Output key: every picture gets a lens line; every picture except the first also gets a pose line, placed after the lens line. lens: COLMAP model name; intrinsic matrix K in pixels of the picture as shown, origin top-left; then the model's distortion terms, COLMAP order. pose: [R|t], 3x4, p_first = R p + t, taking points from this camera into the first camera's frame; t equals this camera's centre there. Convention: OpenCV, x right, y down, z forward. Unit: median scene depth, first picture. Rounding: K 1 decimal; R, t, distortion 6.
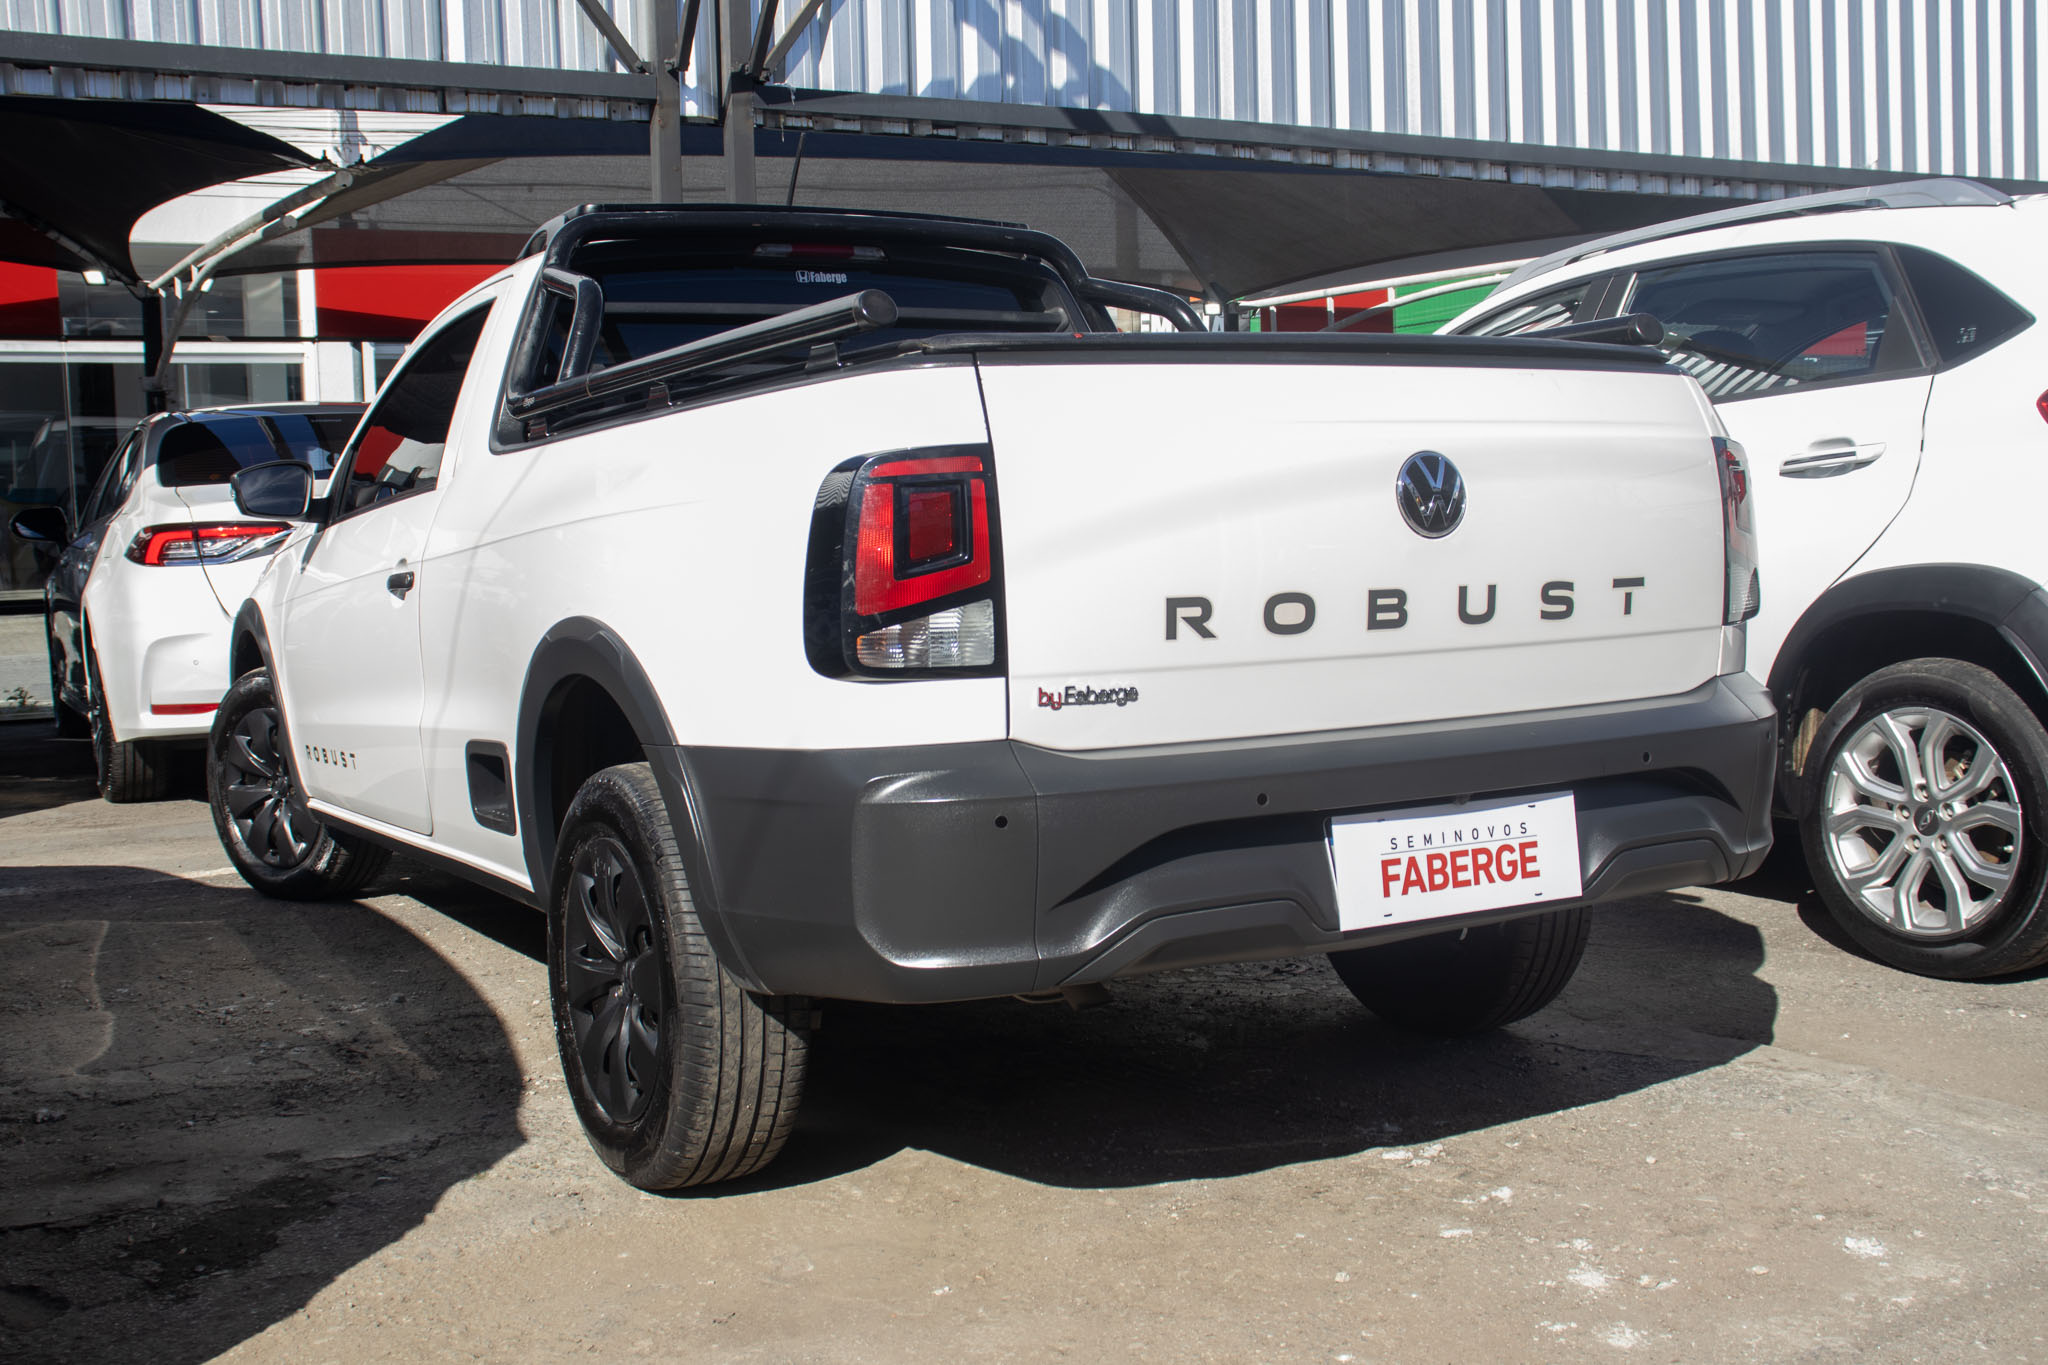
lens RADIAL K [[2195.6, 0, 1015.9], [0, 2195.6, 684.2], [0, 0, 1]] dist [-0.133153, 0.292824]
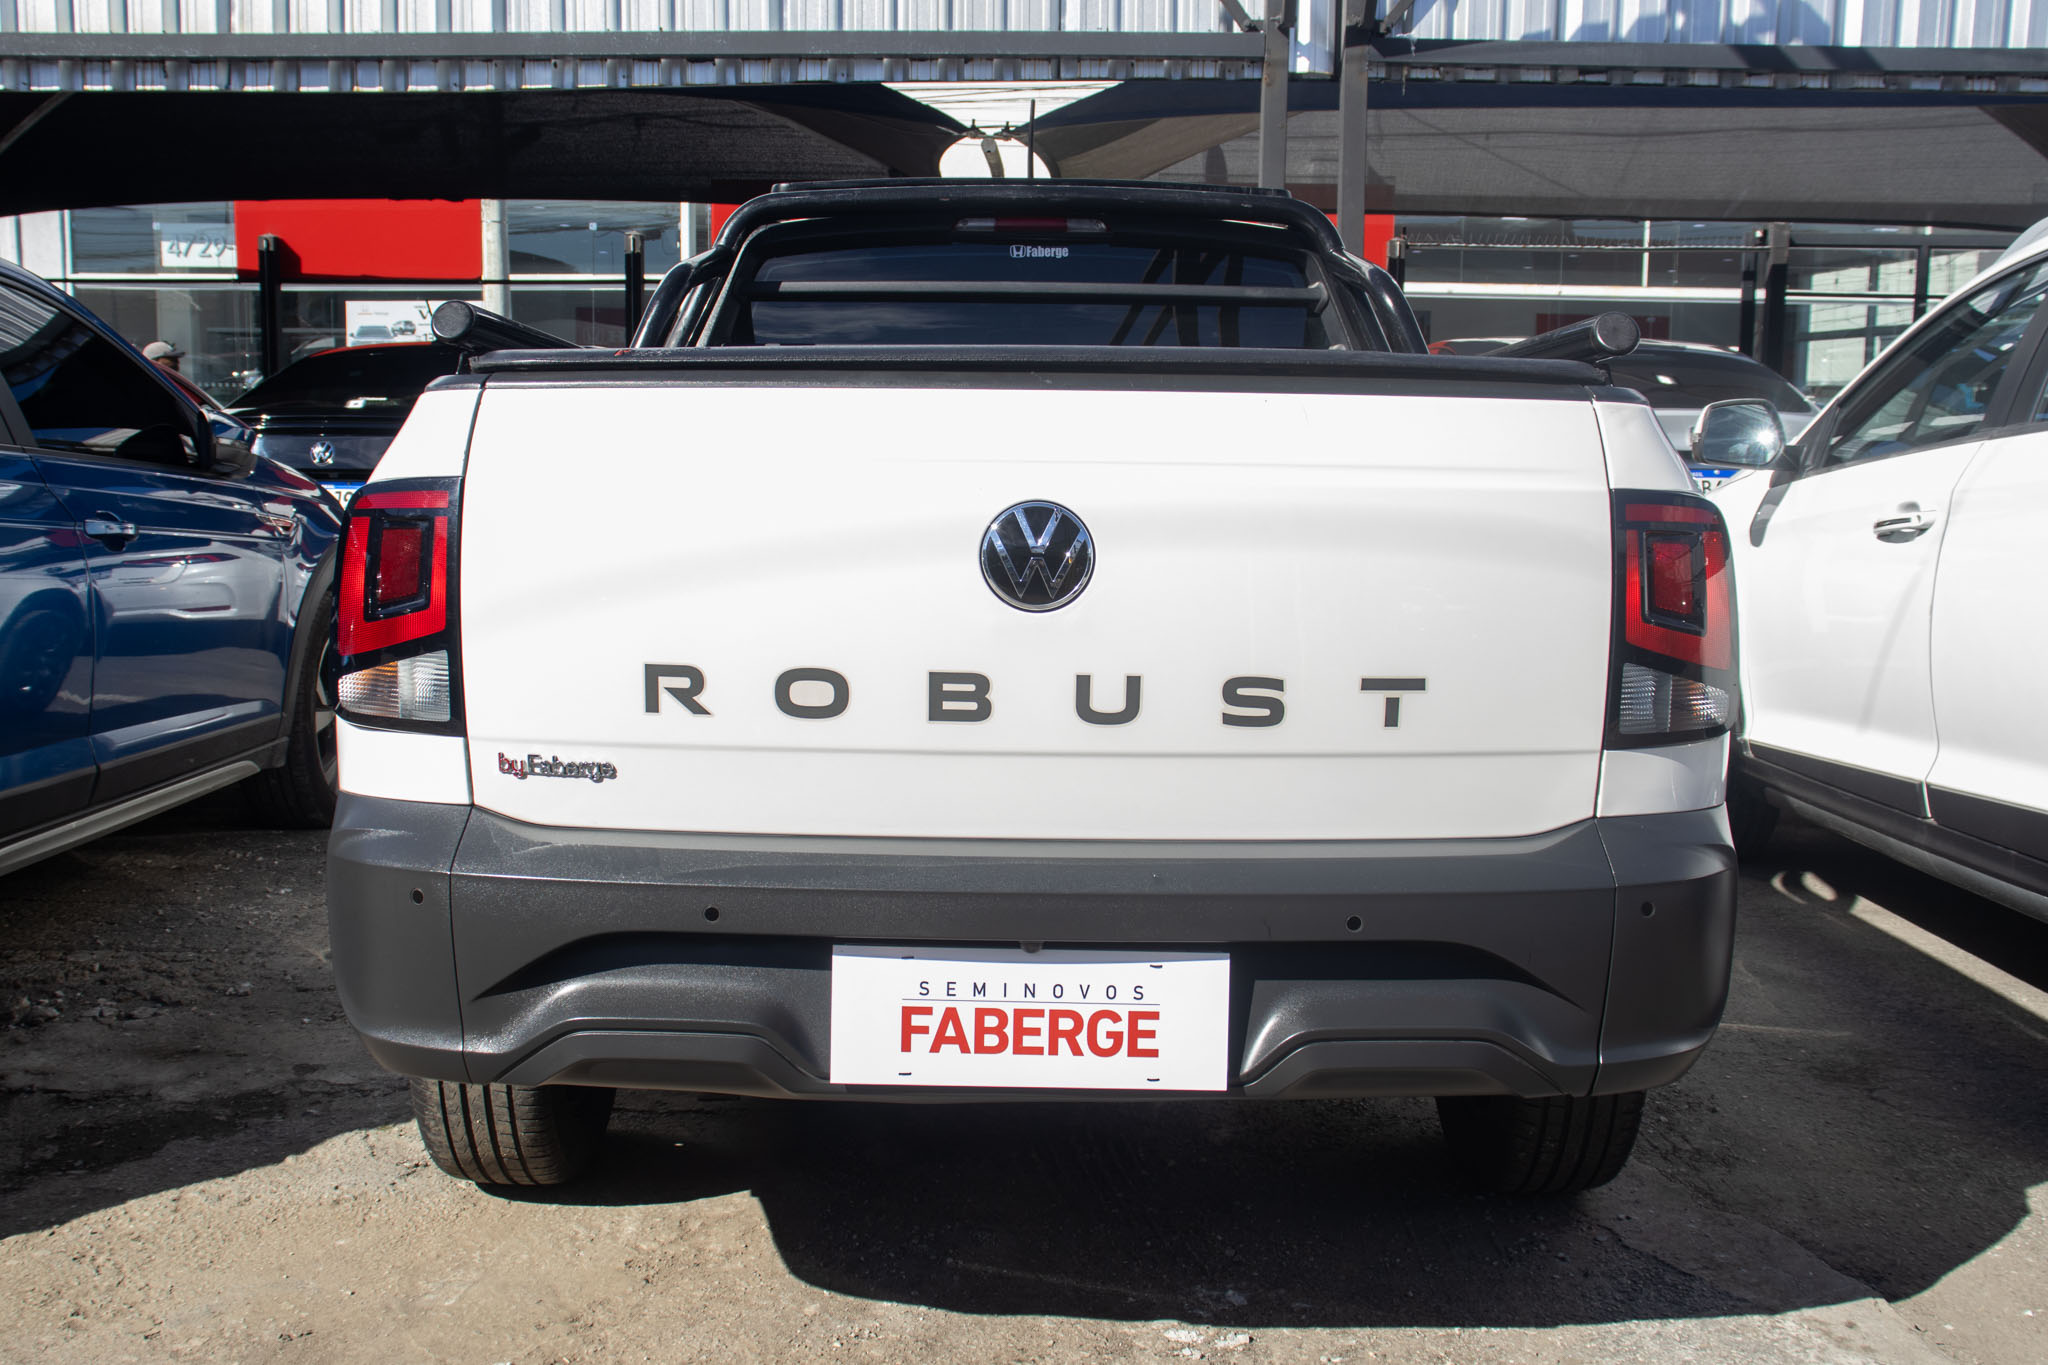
lens RADIAL K [[1993.7, 0, 1009.6], [0, 1993.7, 680.3], [0, 0, 1]] dist [-0.133159, 0.184502]
pose [[0.864034, 0.098812, -0.493642, 0.529301], [-0.075137, 0.994877, 0.067630, -0.088467], [0.497796, -0.021344, 0.867032, 0.367455]]
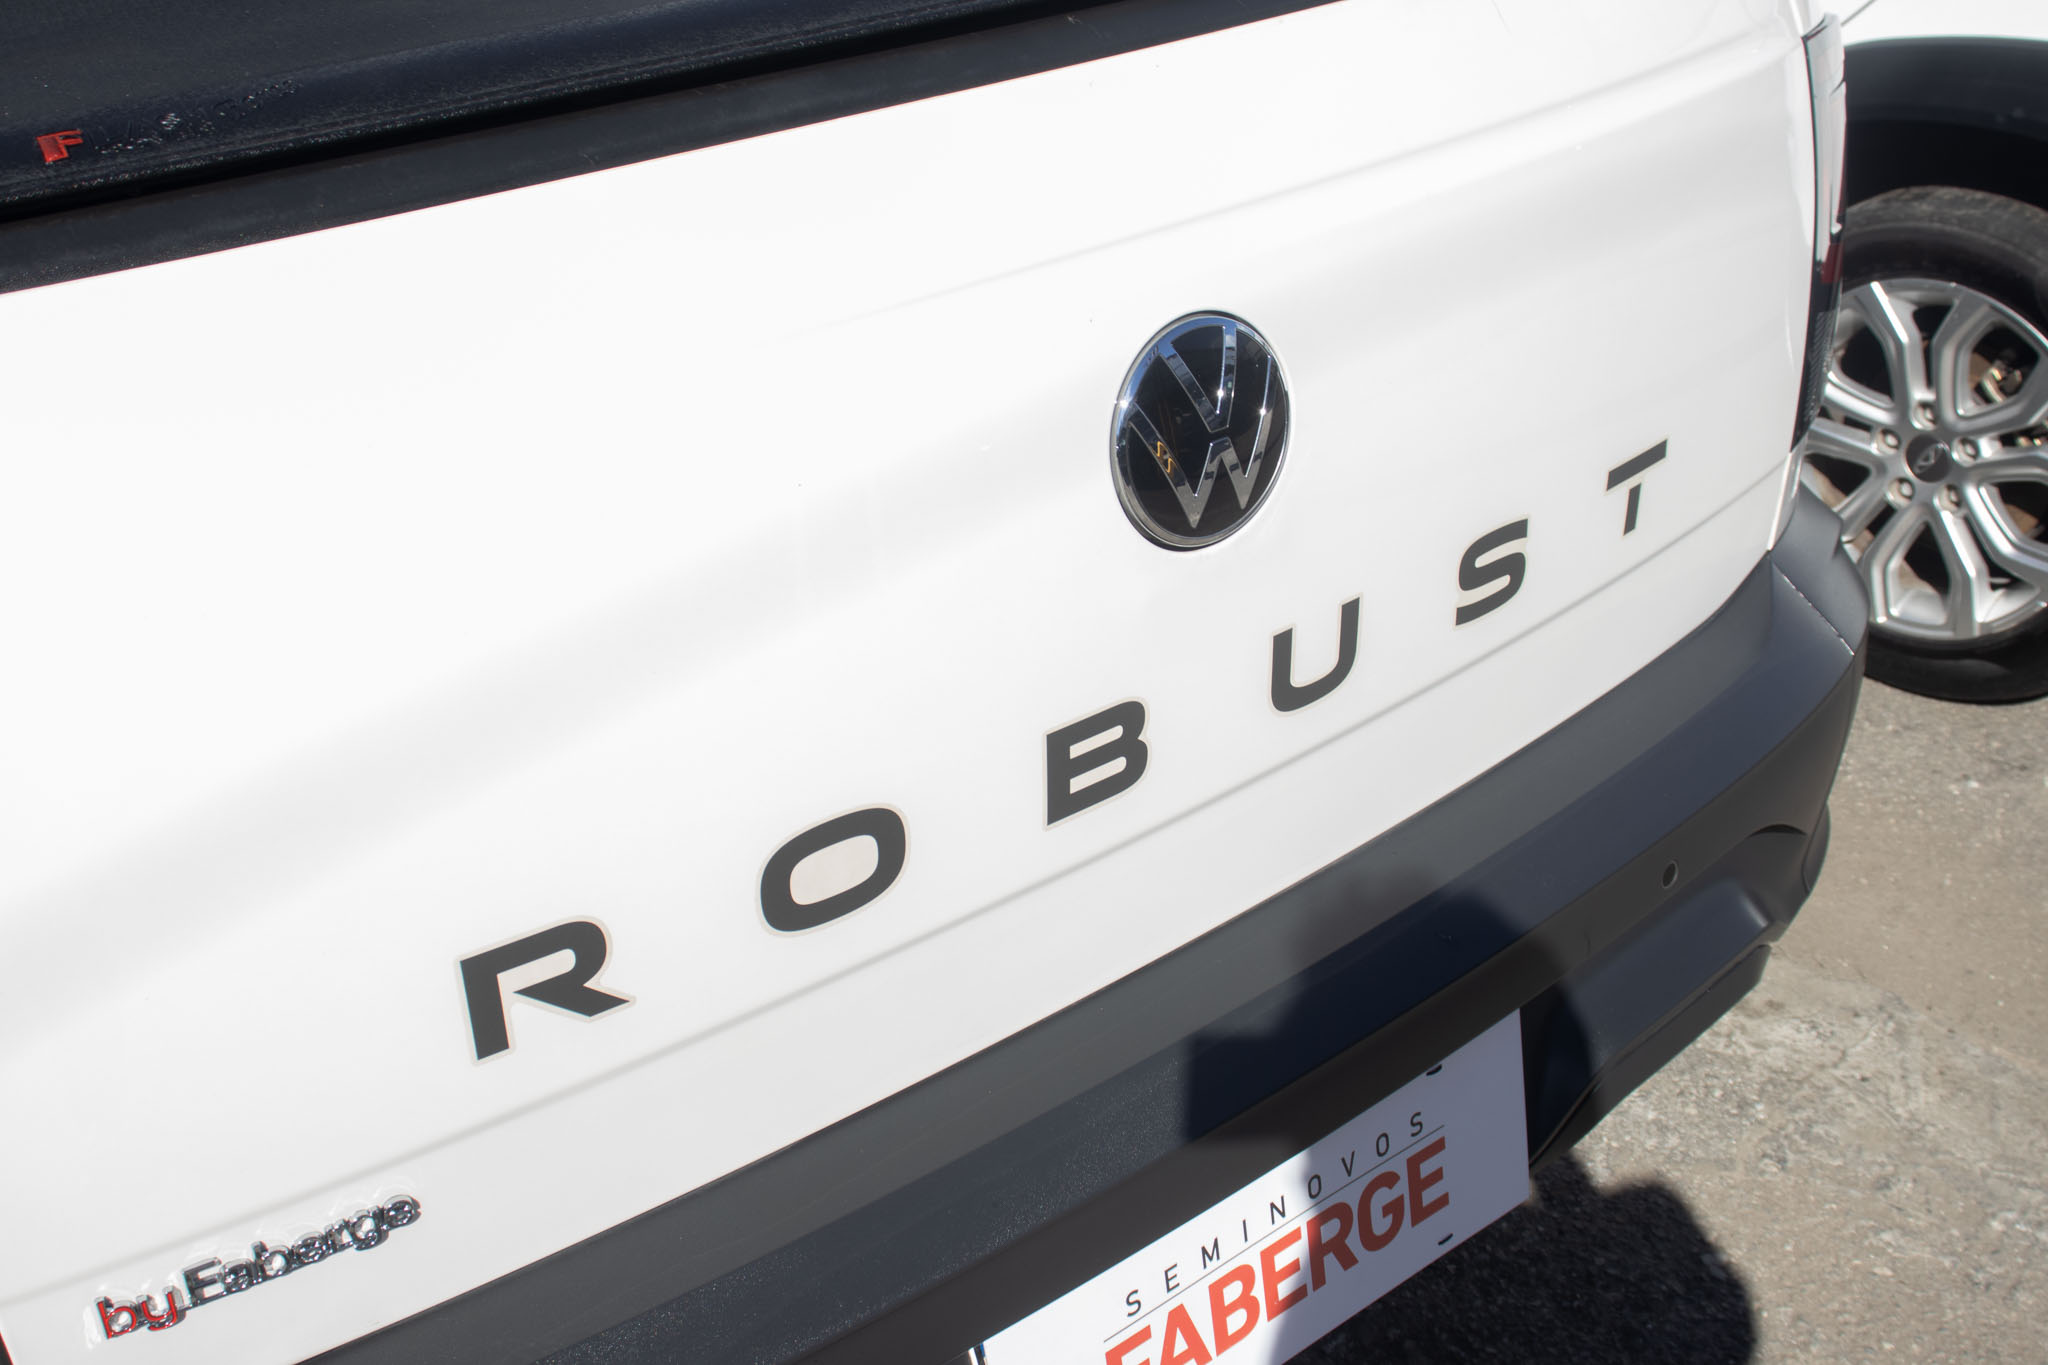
lens RADIAL K [[2256.6, 0, 1016.5], [0, 2256.6, 692.3], [0, 0, 1]] dist [-0.110746, 0.288533]
pose [[0.985012, -0.105915, 0.136139, 0.101578], [0.047565, 0.925458, 0.375853, -0.186429], [-0.165800, -0.363744, 0.916625, 0.631813]]
